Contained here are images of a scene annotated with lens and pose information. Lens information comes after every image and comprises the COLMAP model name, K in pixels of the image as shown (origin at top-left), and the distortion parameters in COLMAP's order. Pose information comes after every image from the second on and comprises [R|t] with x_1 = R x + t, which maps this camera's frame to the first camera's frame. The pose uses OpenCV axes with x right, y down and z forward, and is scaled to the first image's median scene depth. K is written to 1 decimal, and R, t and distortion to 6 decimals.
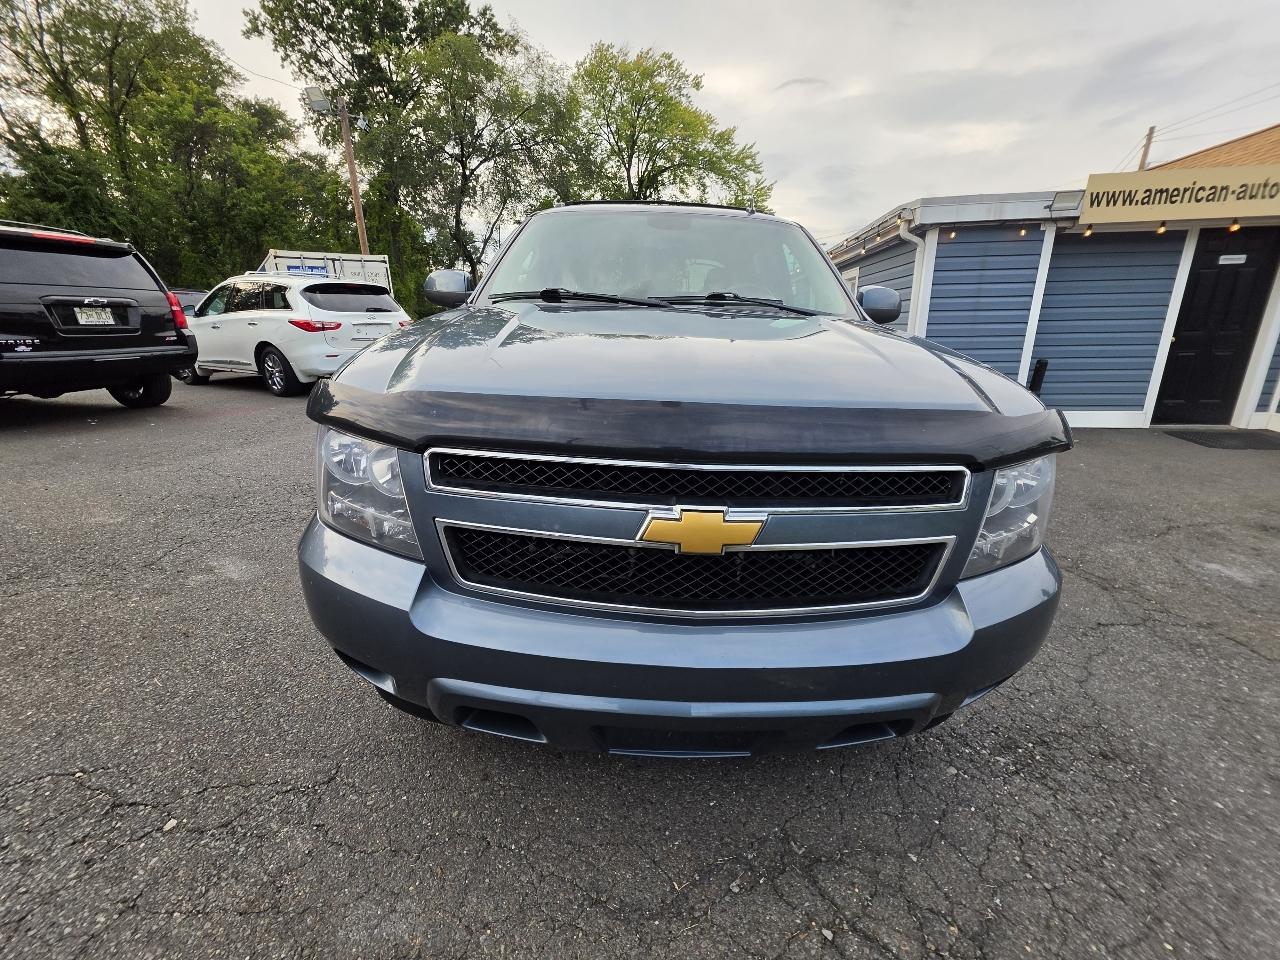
lens RADIAL K [[513.4, 0, 641.7], [0, 513.4, 476.4], [0, 0, 1]] dist [0.000930, 0.000299]
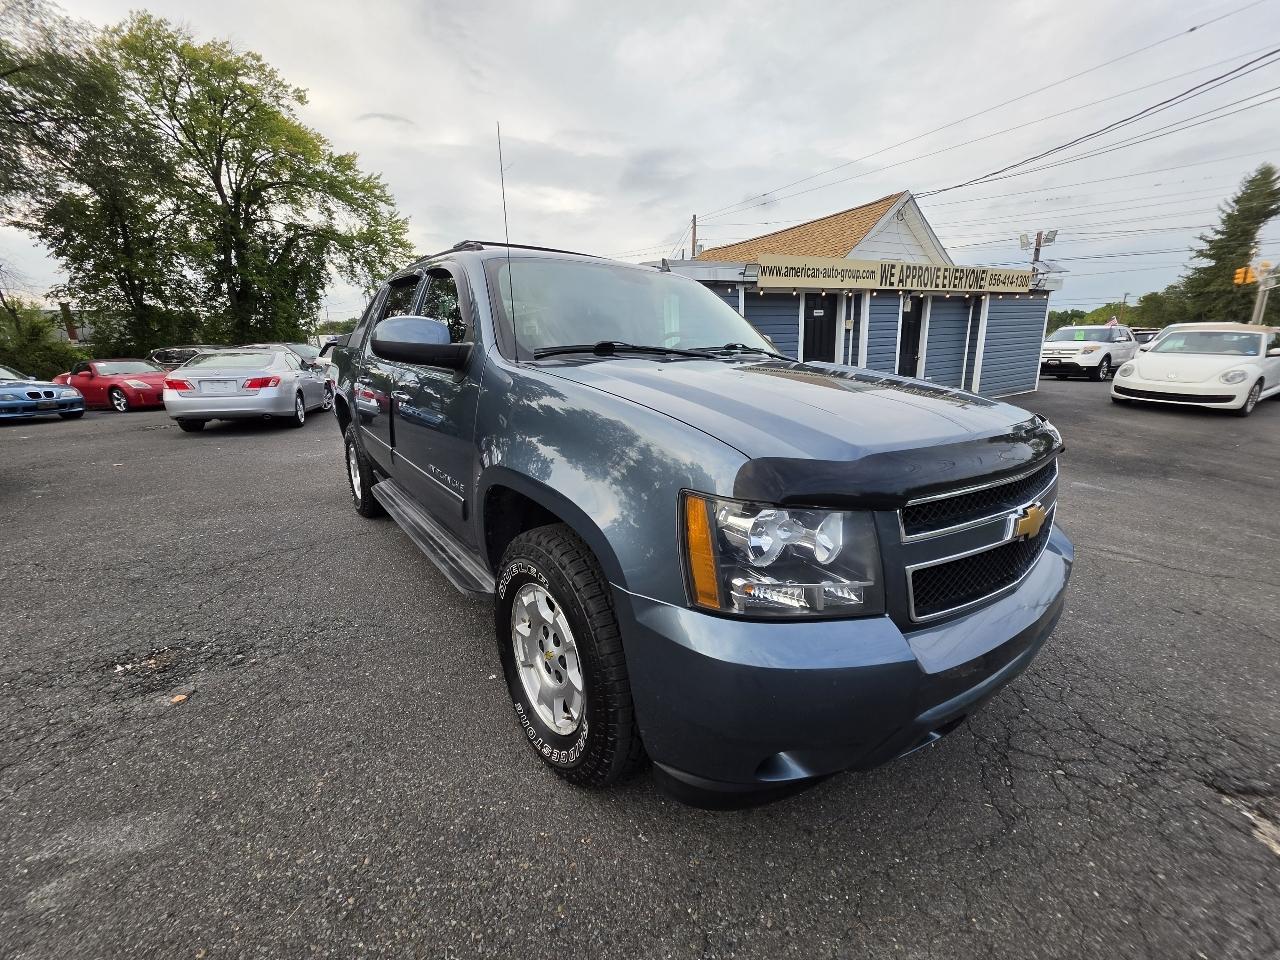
lens RADIAL K [[509.0, 0, 637.4], [0, 509.0, 476.6], [0, 0, 1]] dist [0.001432, 0.000353]
pose [[0.797837, -0.165058, 0.579837, -0.044148], [0.197540, 0.980268, 0.007236, -0.006846], [-0.569590, 0.108768, 0.814700, 0.013114]]
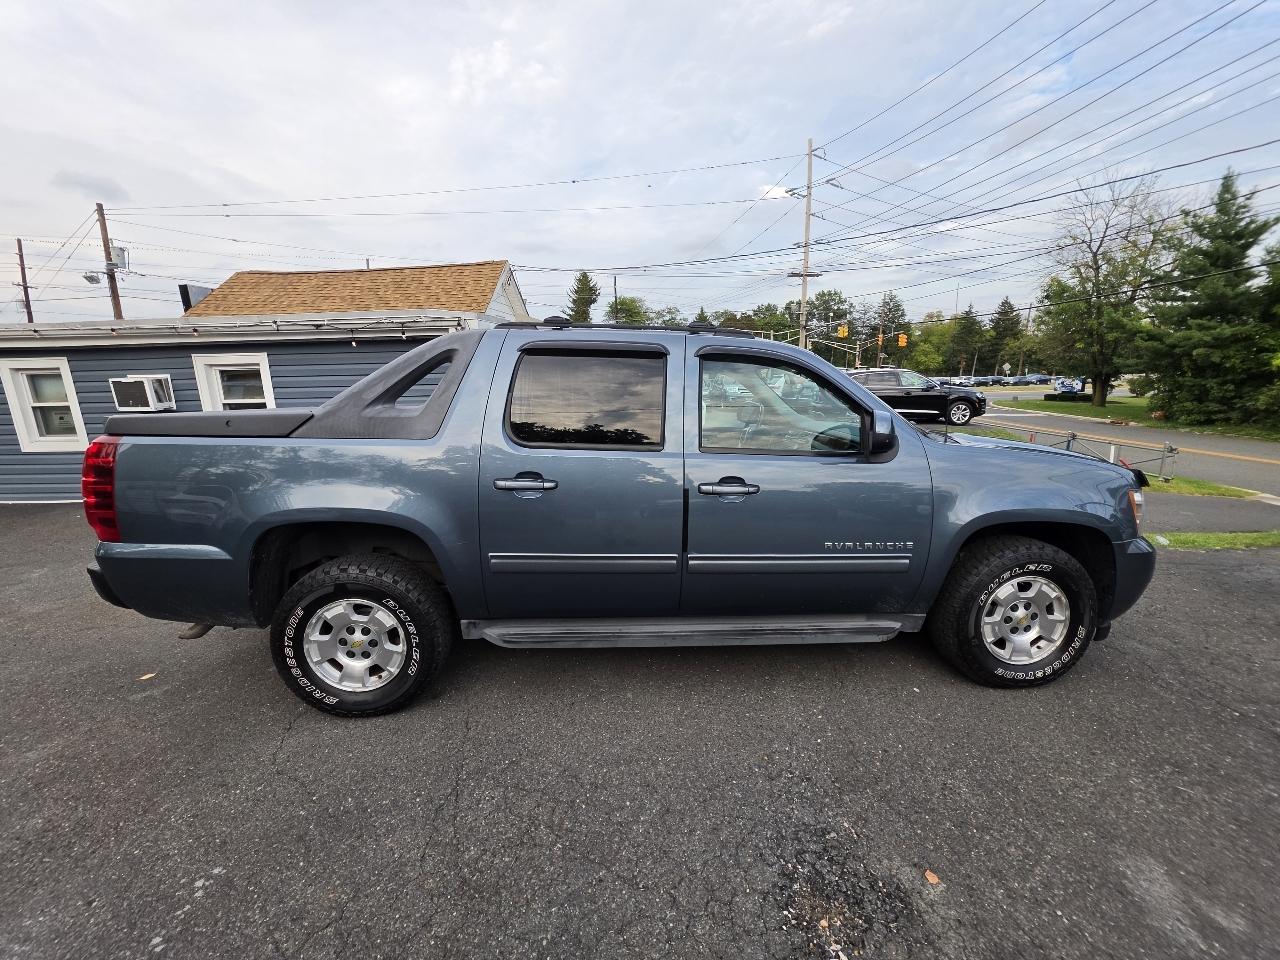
lens RADIAL K [[509.0, 0, 637.4], [0, 509.0, 476.6], [0, 0, 1]] dist [0.001432, 0.000353]
pose [[-0.046671, -0.199467, 0.978793, -0.096020], [0.306325, 0.929792, 0.204087, -0.046722], [-0.950782, 0.309354, 0.017707, 0.109176]]
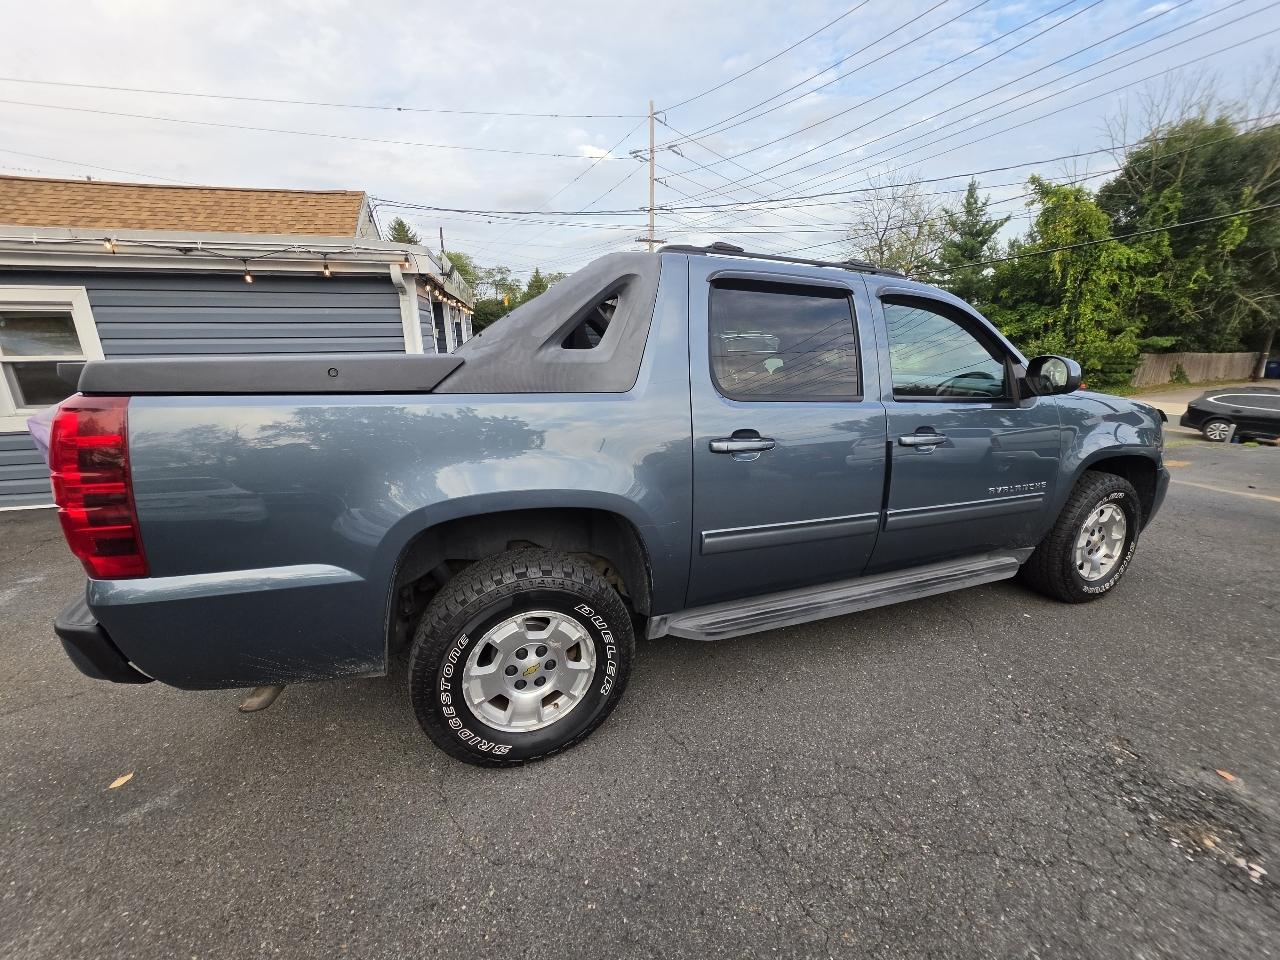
lens RADIAL K [[509.0, 0, 637.4], [0, 509.0, 476.6], [0, 0, 1]] dist [0.001432, 0.000353]
pose [[-0.359708, -0.246733, 0.899851, -0.075224], [0.273236, 0.894272, 0.354427, -0.057028], [-0.892161, 0.373362, -0.254261, 0.153344]]
